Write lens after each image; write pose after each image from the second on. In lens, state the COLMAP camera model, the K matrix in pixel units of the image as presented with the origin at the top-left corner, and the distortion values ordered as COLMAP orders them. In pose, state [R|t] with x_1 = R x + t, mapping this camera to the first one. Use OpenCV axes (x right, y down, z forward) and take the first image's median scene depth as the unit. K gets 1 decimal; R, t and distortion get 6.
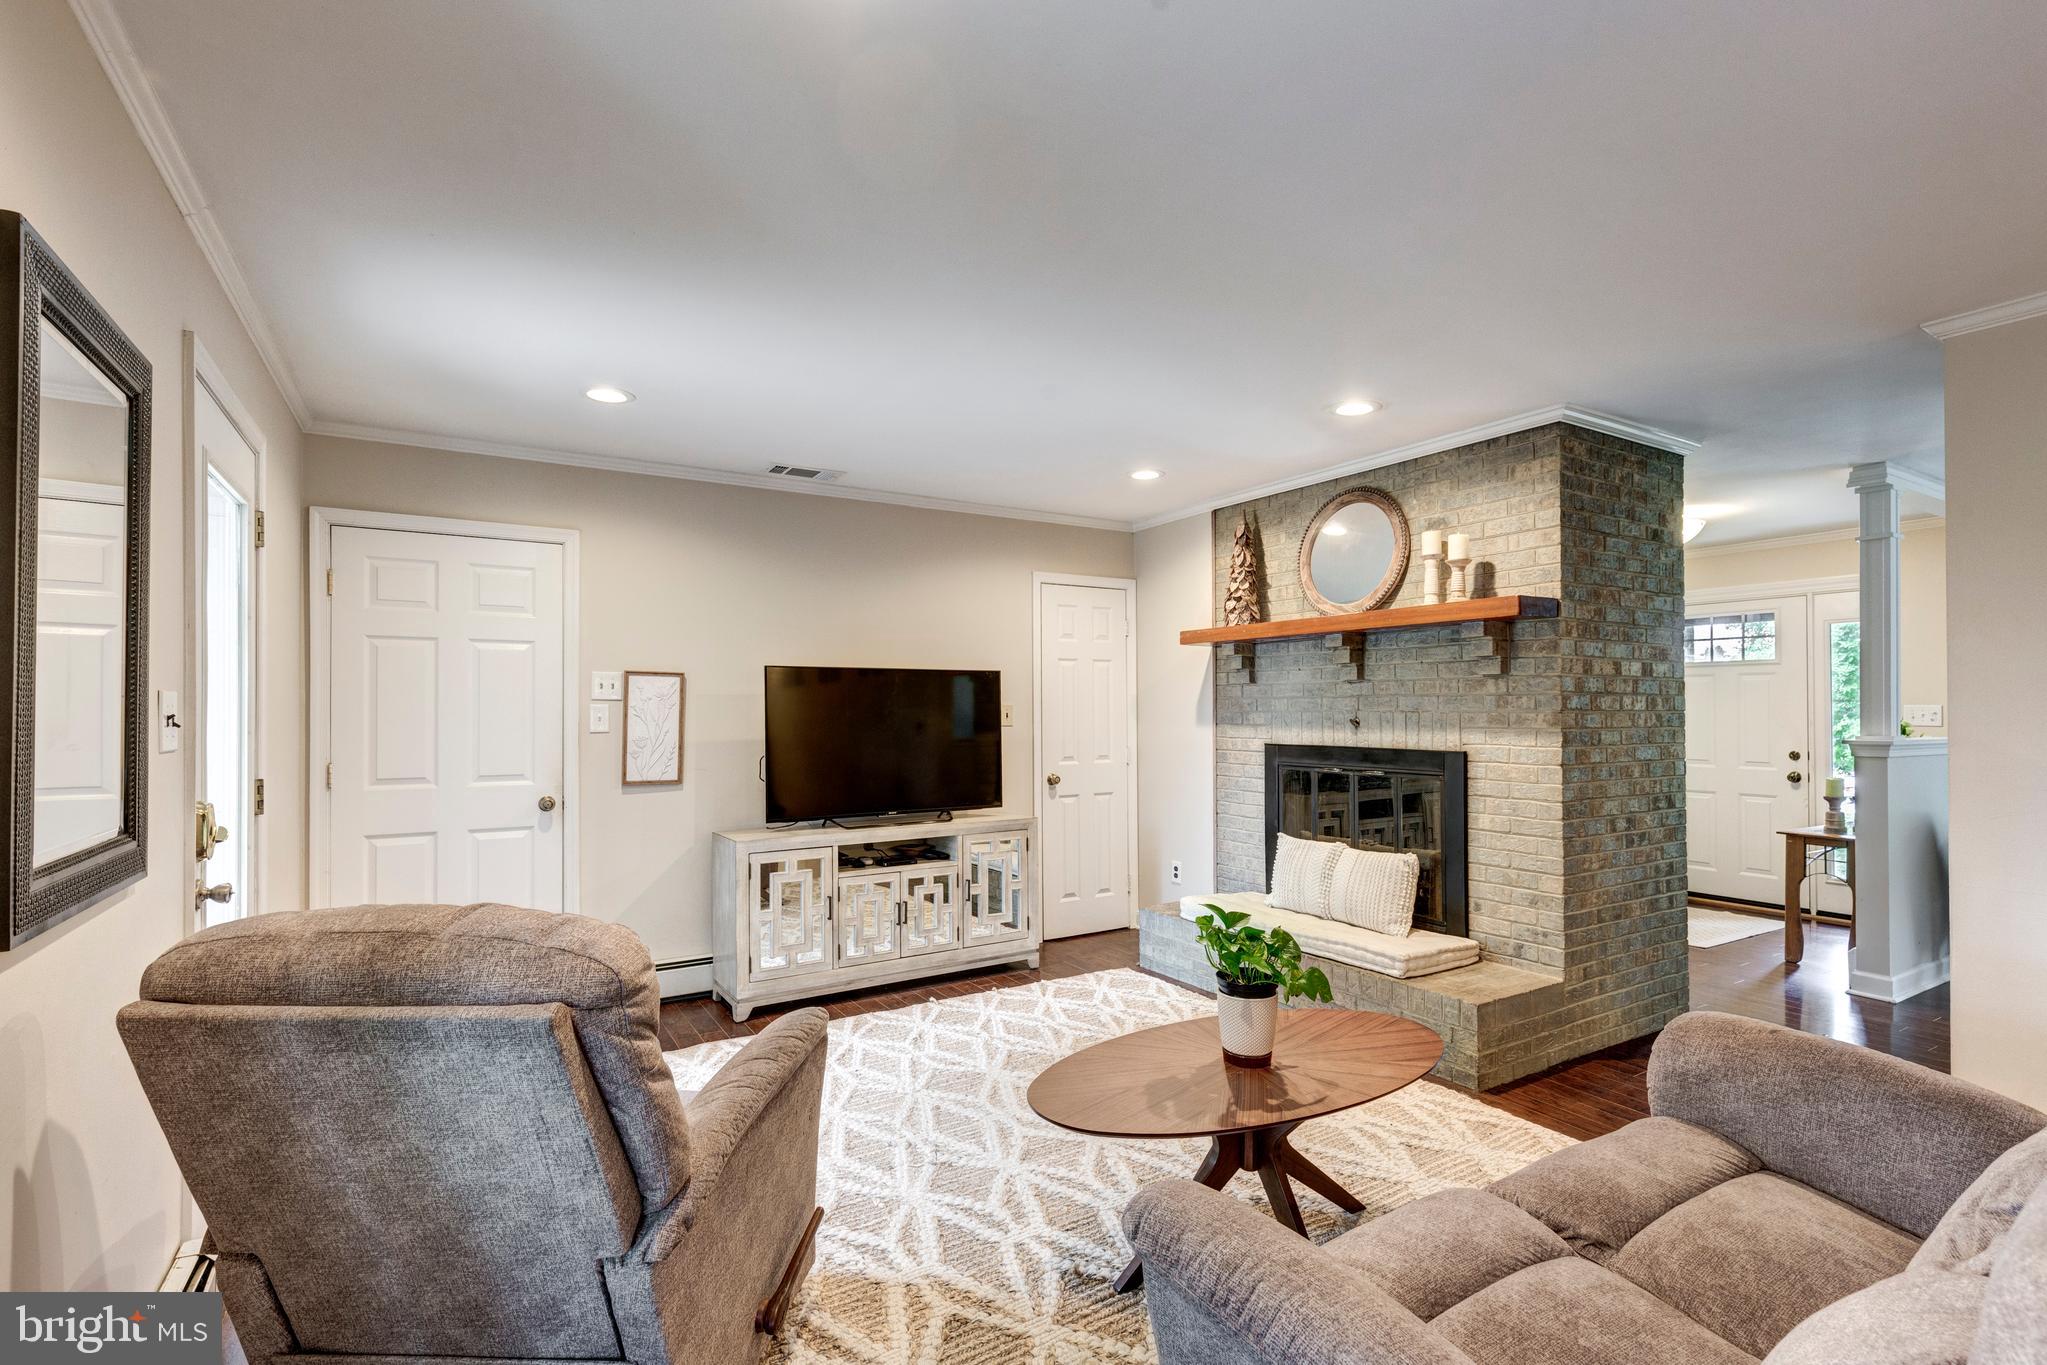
lens RADIAL K [[927.2, 0, 1080.7], [0, 927.2, 707.0], [0, 0, 1]] dist [0.004932, -0.001367]
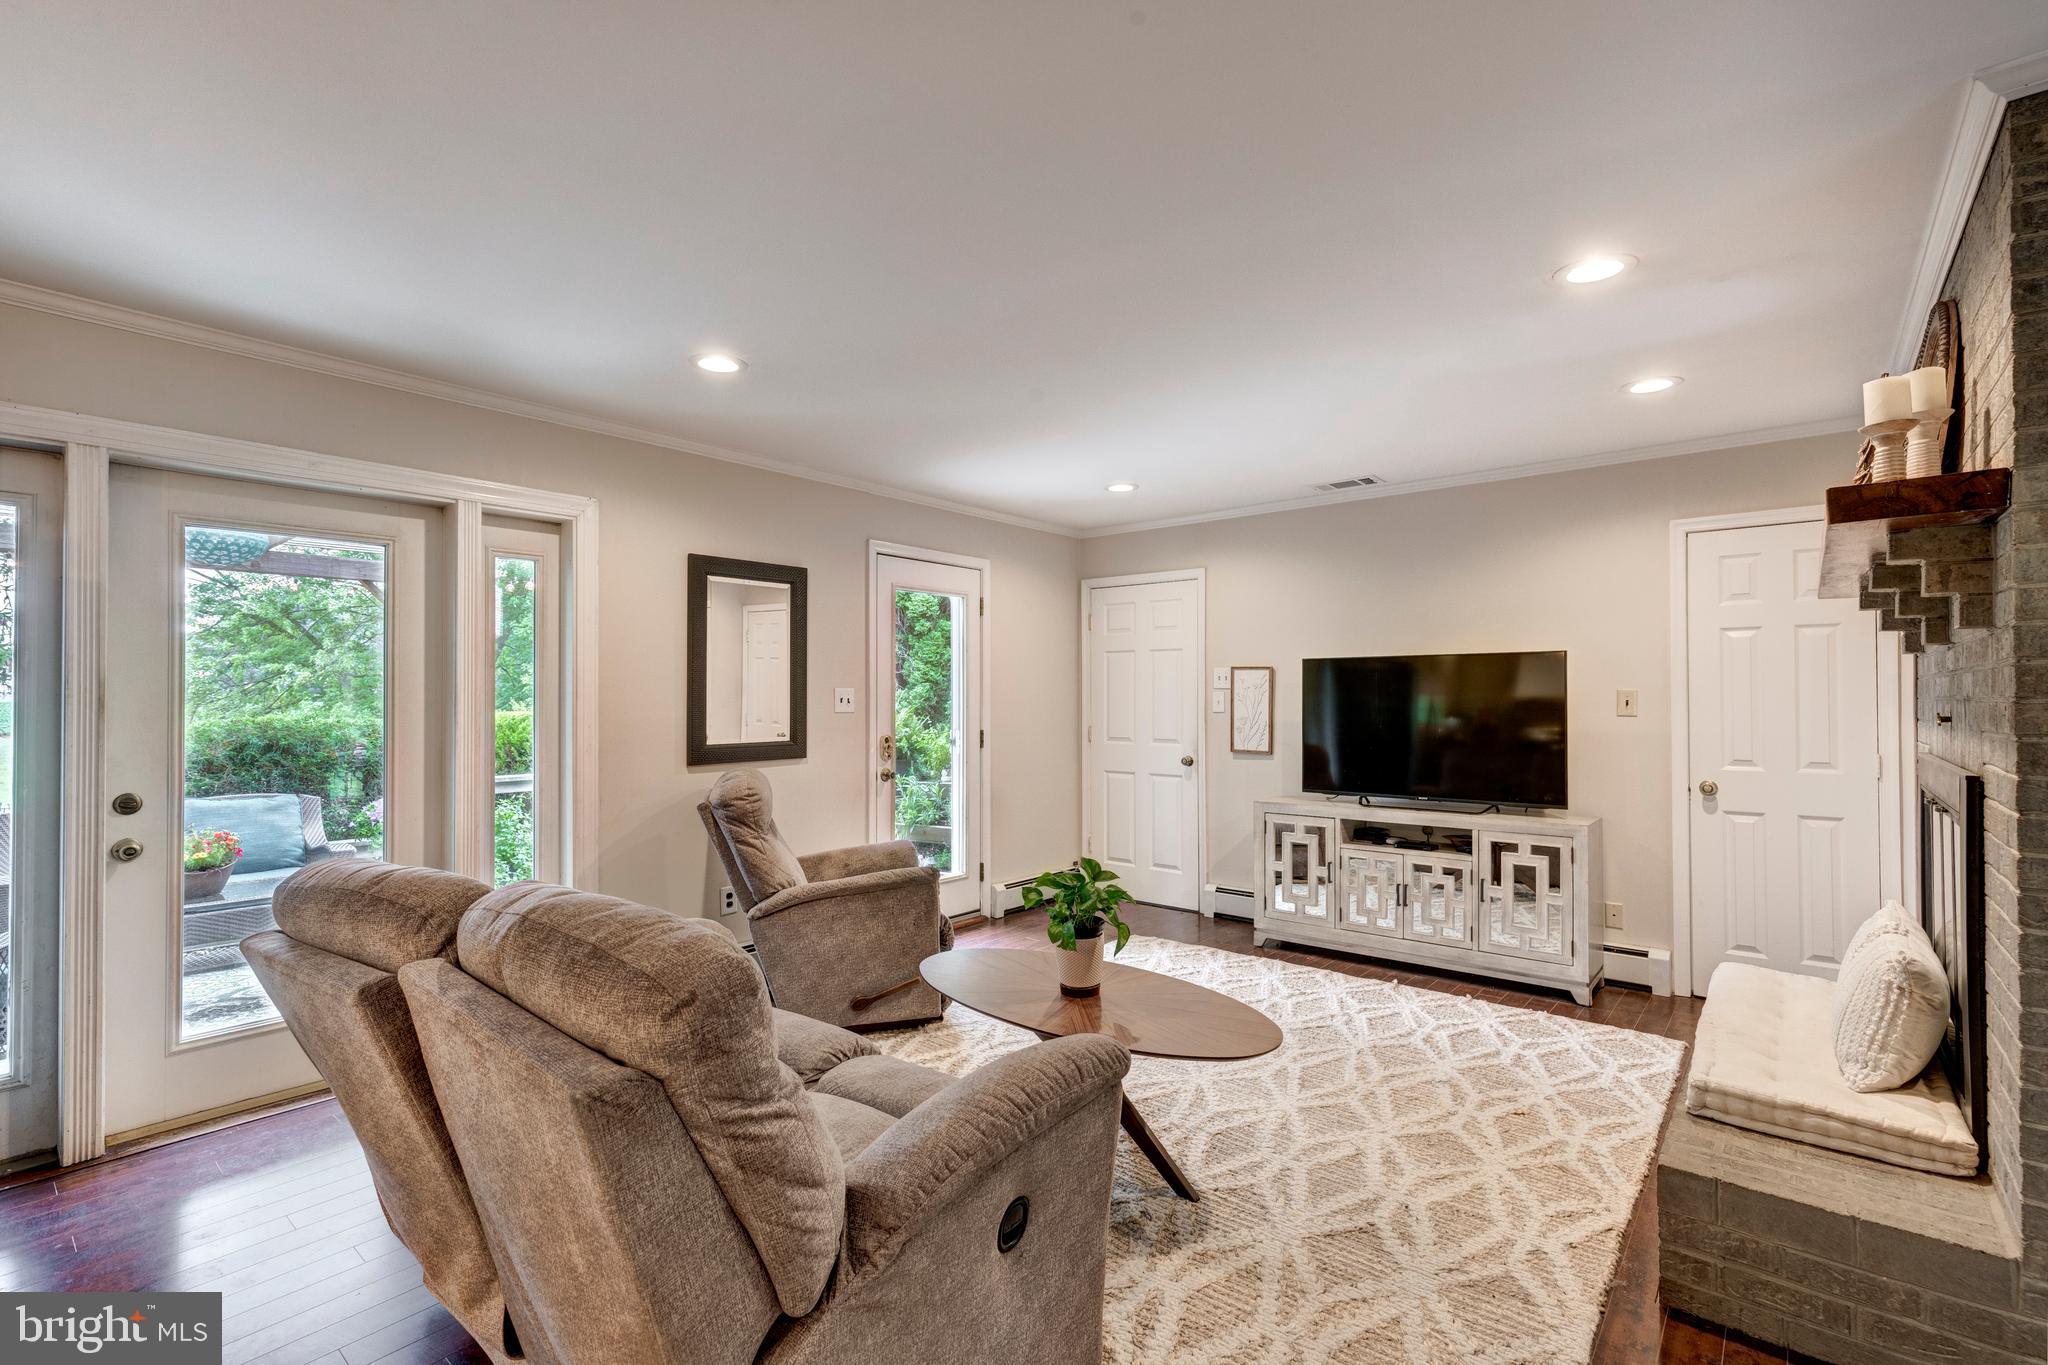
lens RADIAL K [[927.7, 0, 1016.5], [0, 927.7, 683.2], [0, 0, 1]] dist [0.004932, -0.001367]
pose [[0.300345, -0.011725, -0.953759, 0.681702], [0.002886, 0.999931, -0.011383, -0.000810], [0.953826, 0.000667, 0.300358, 0.295737]]
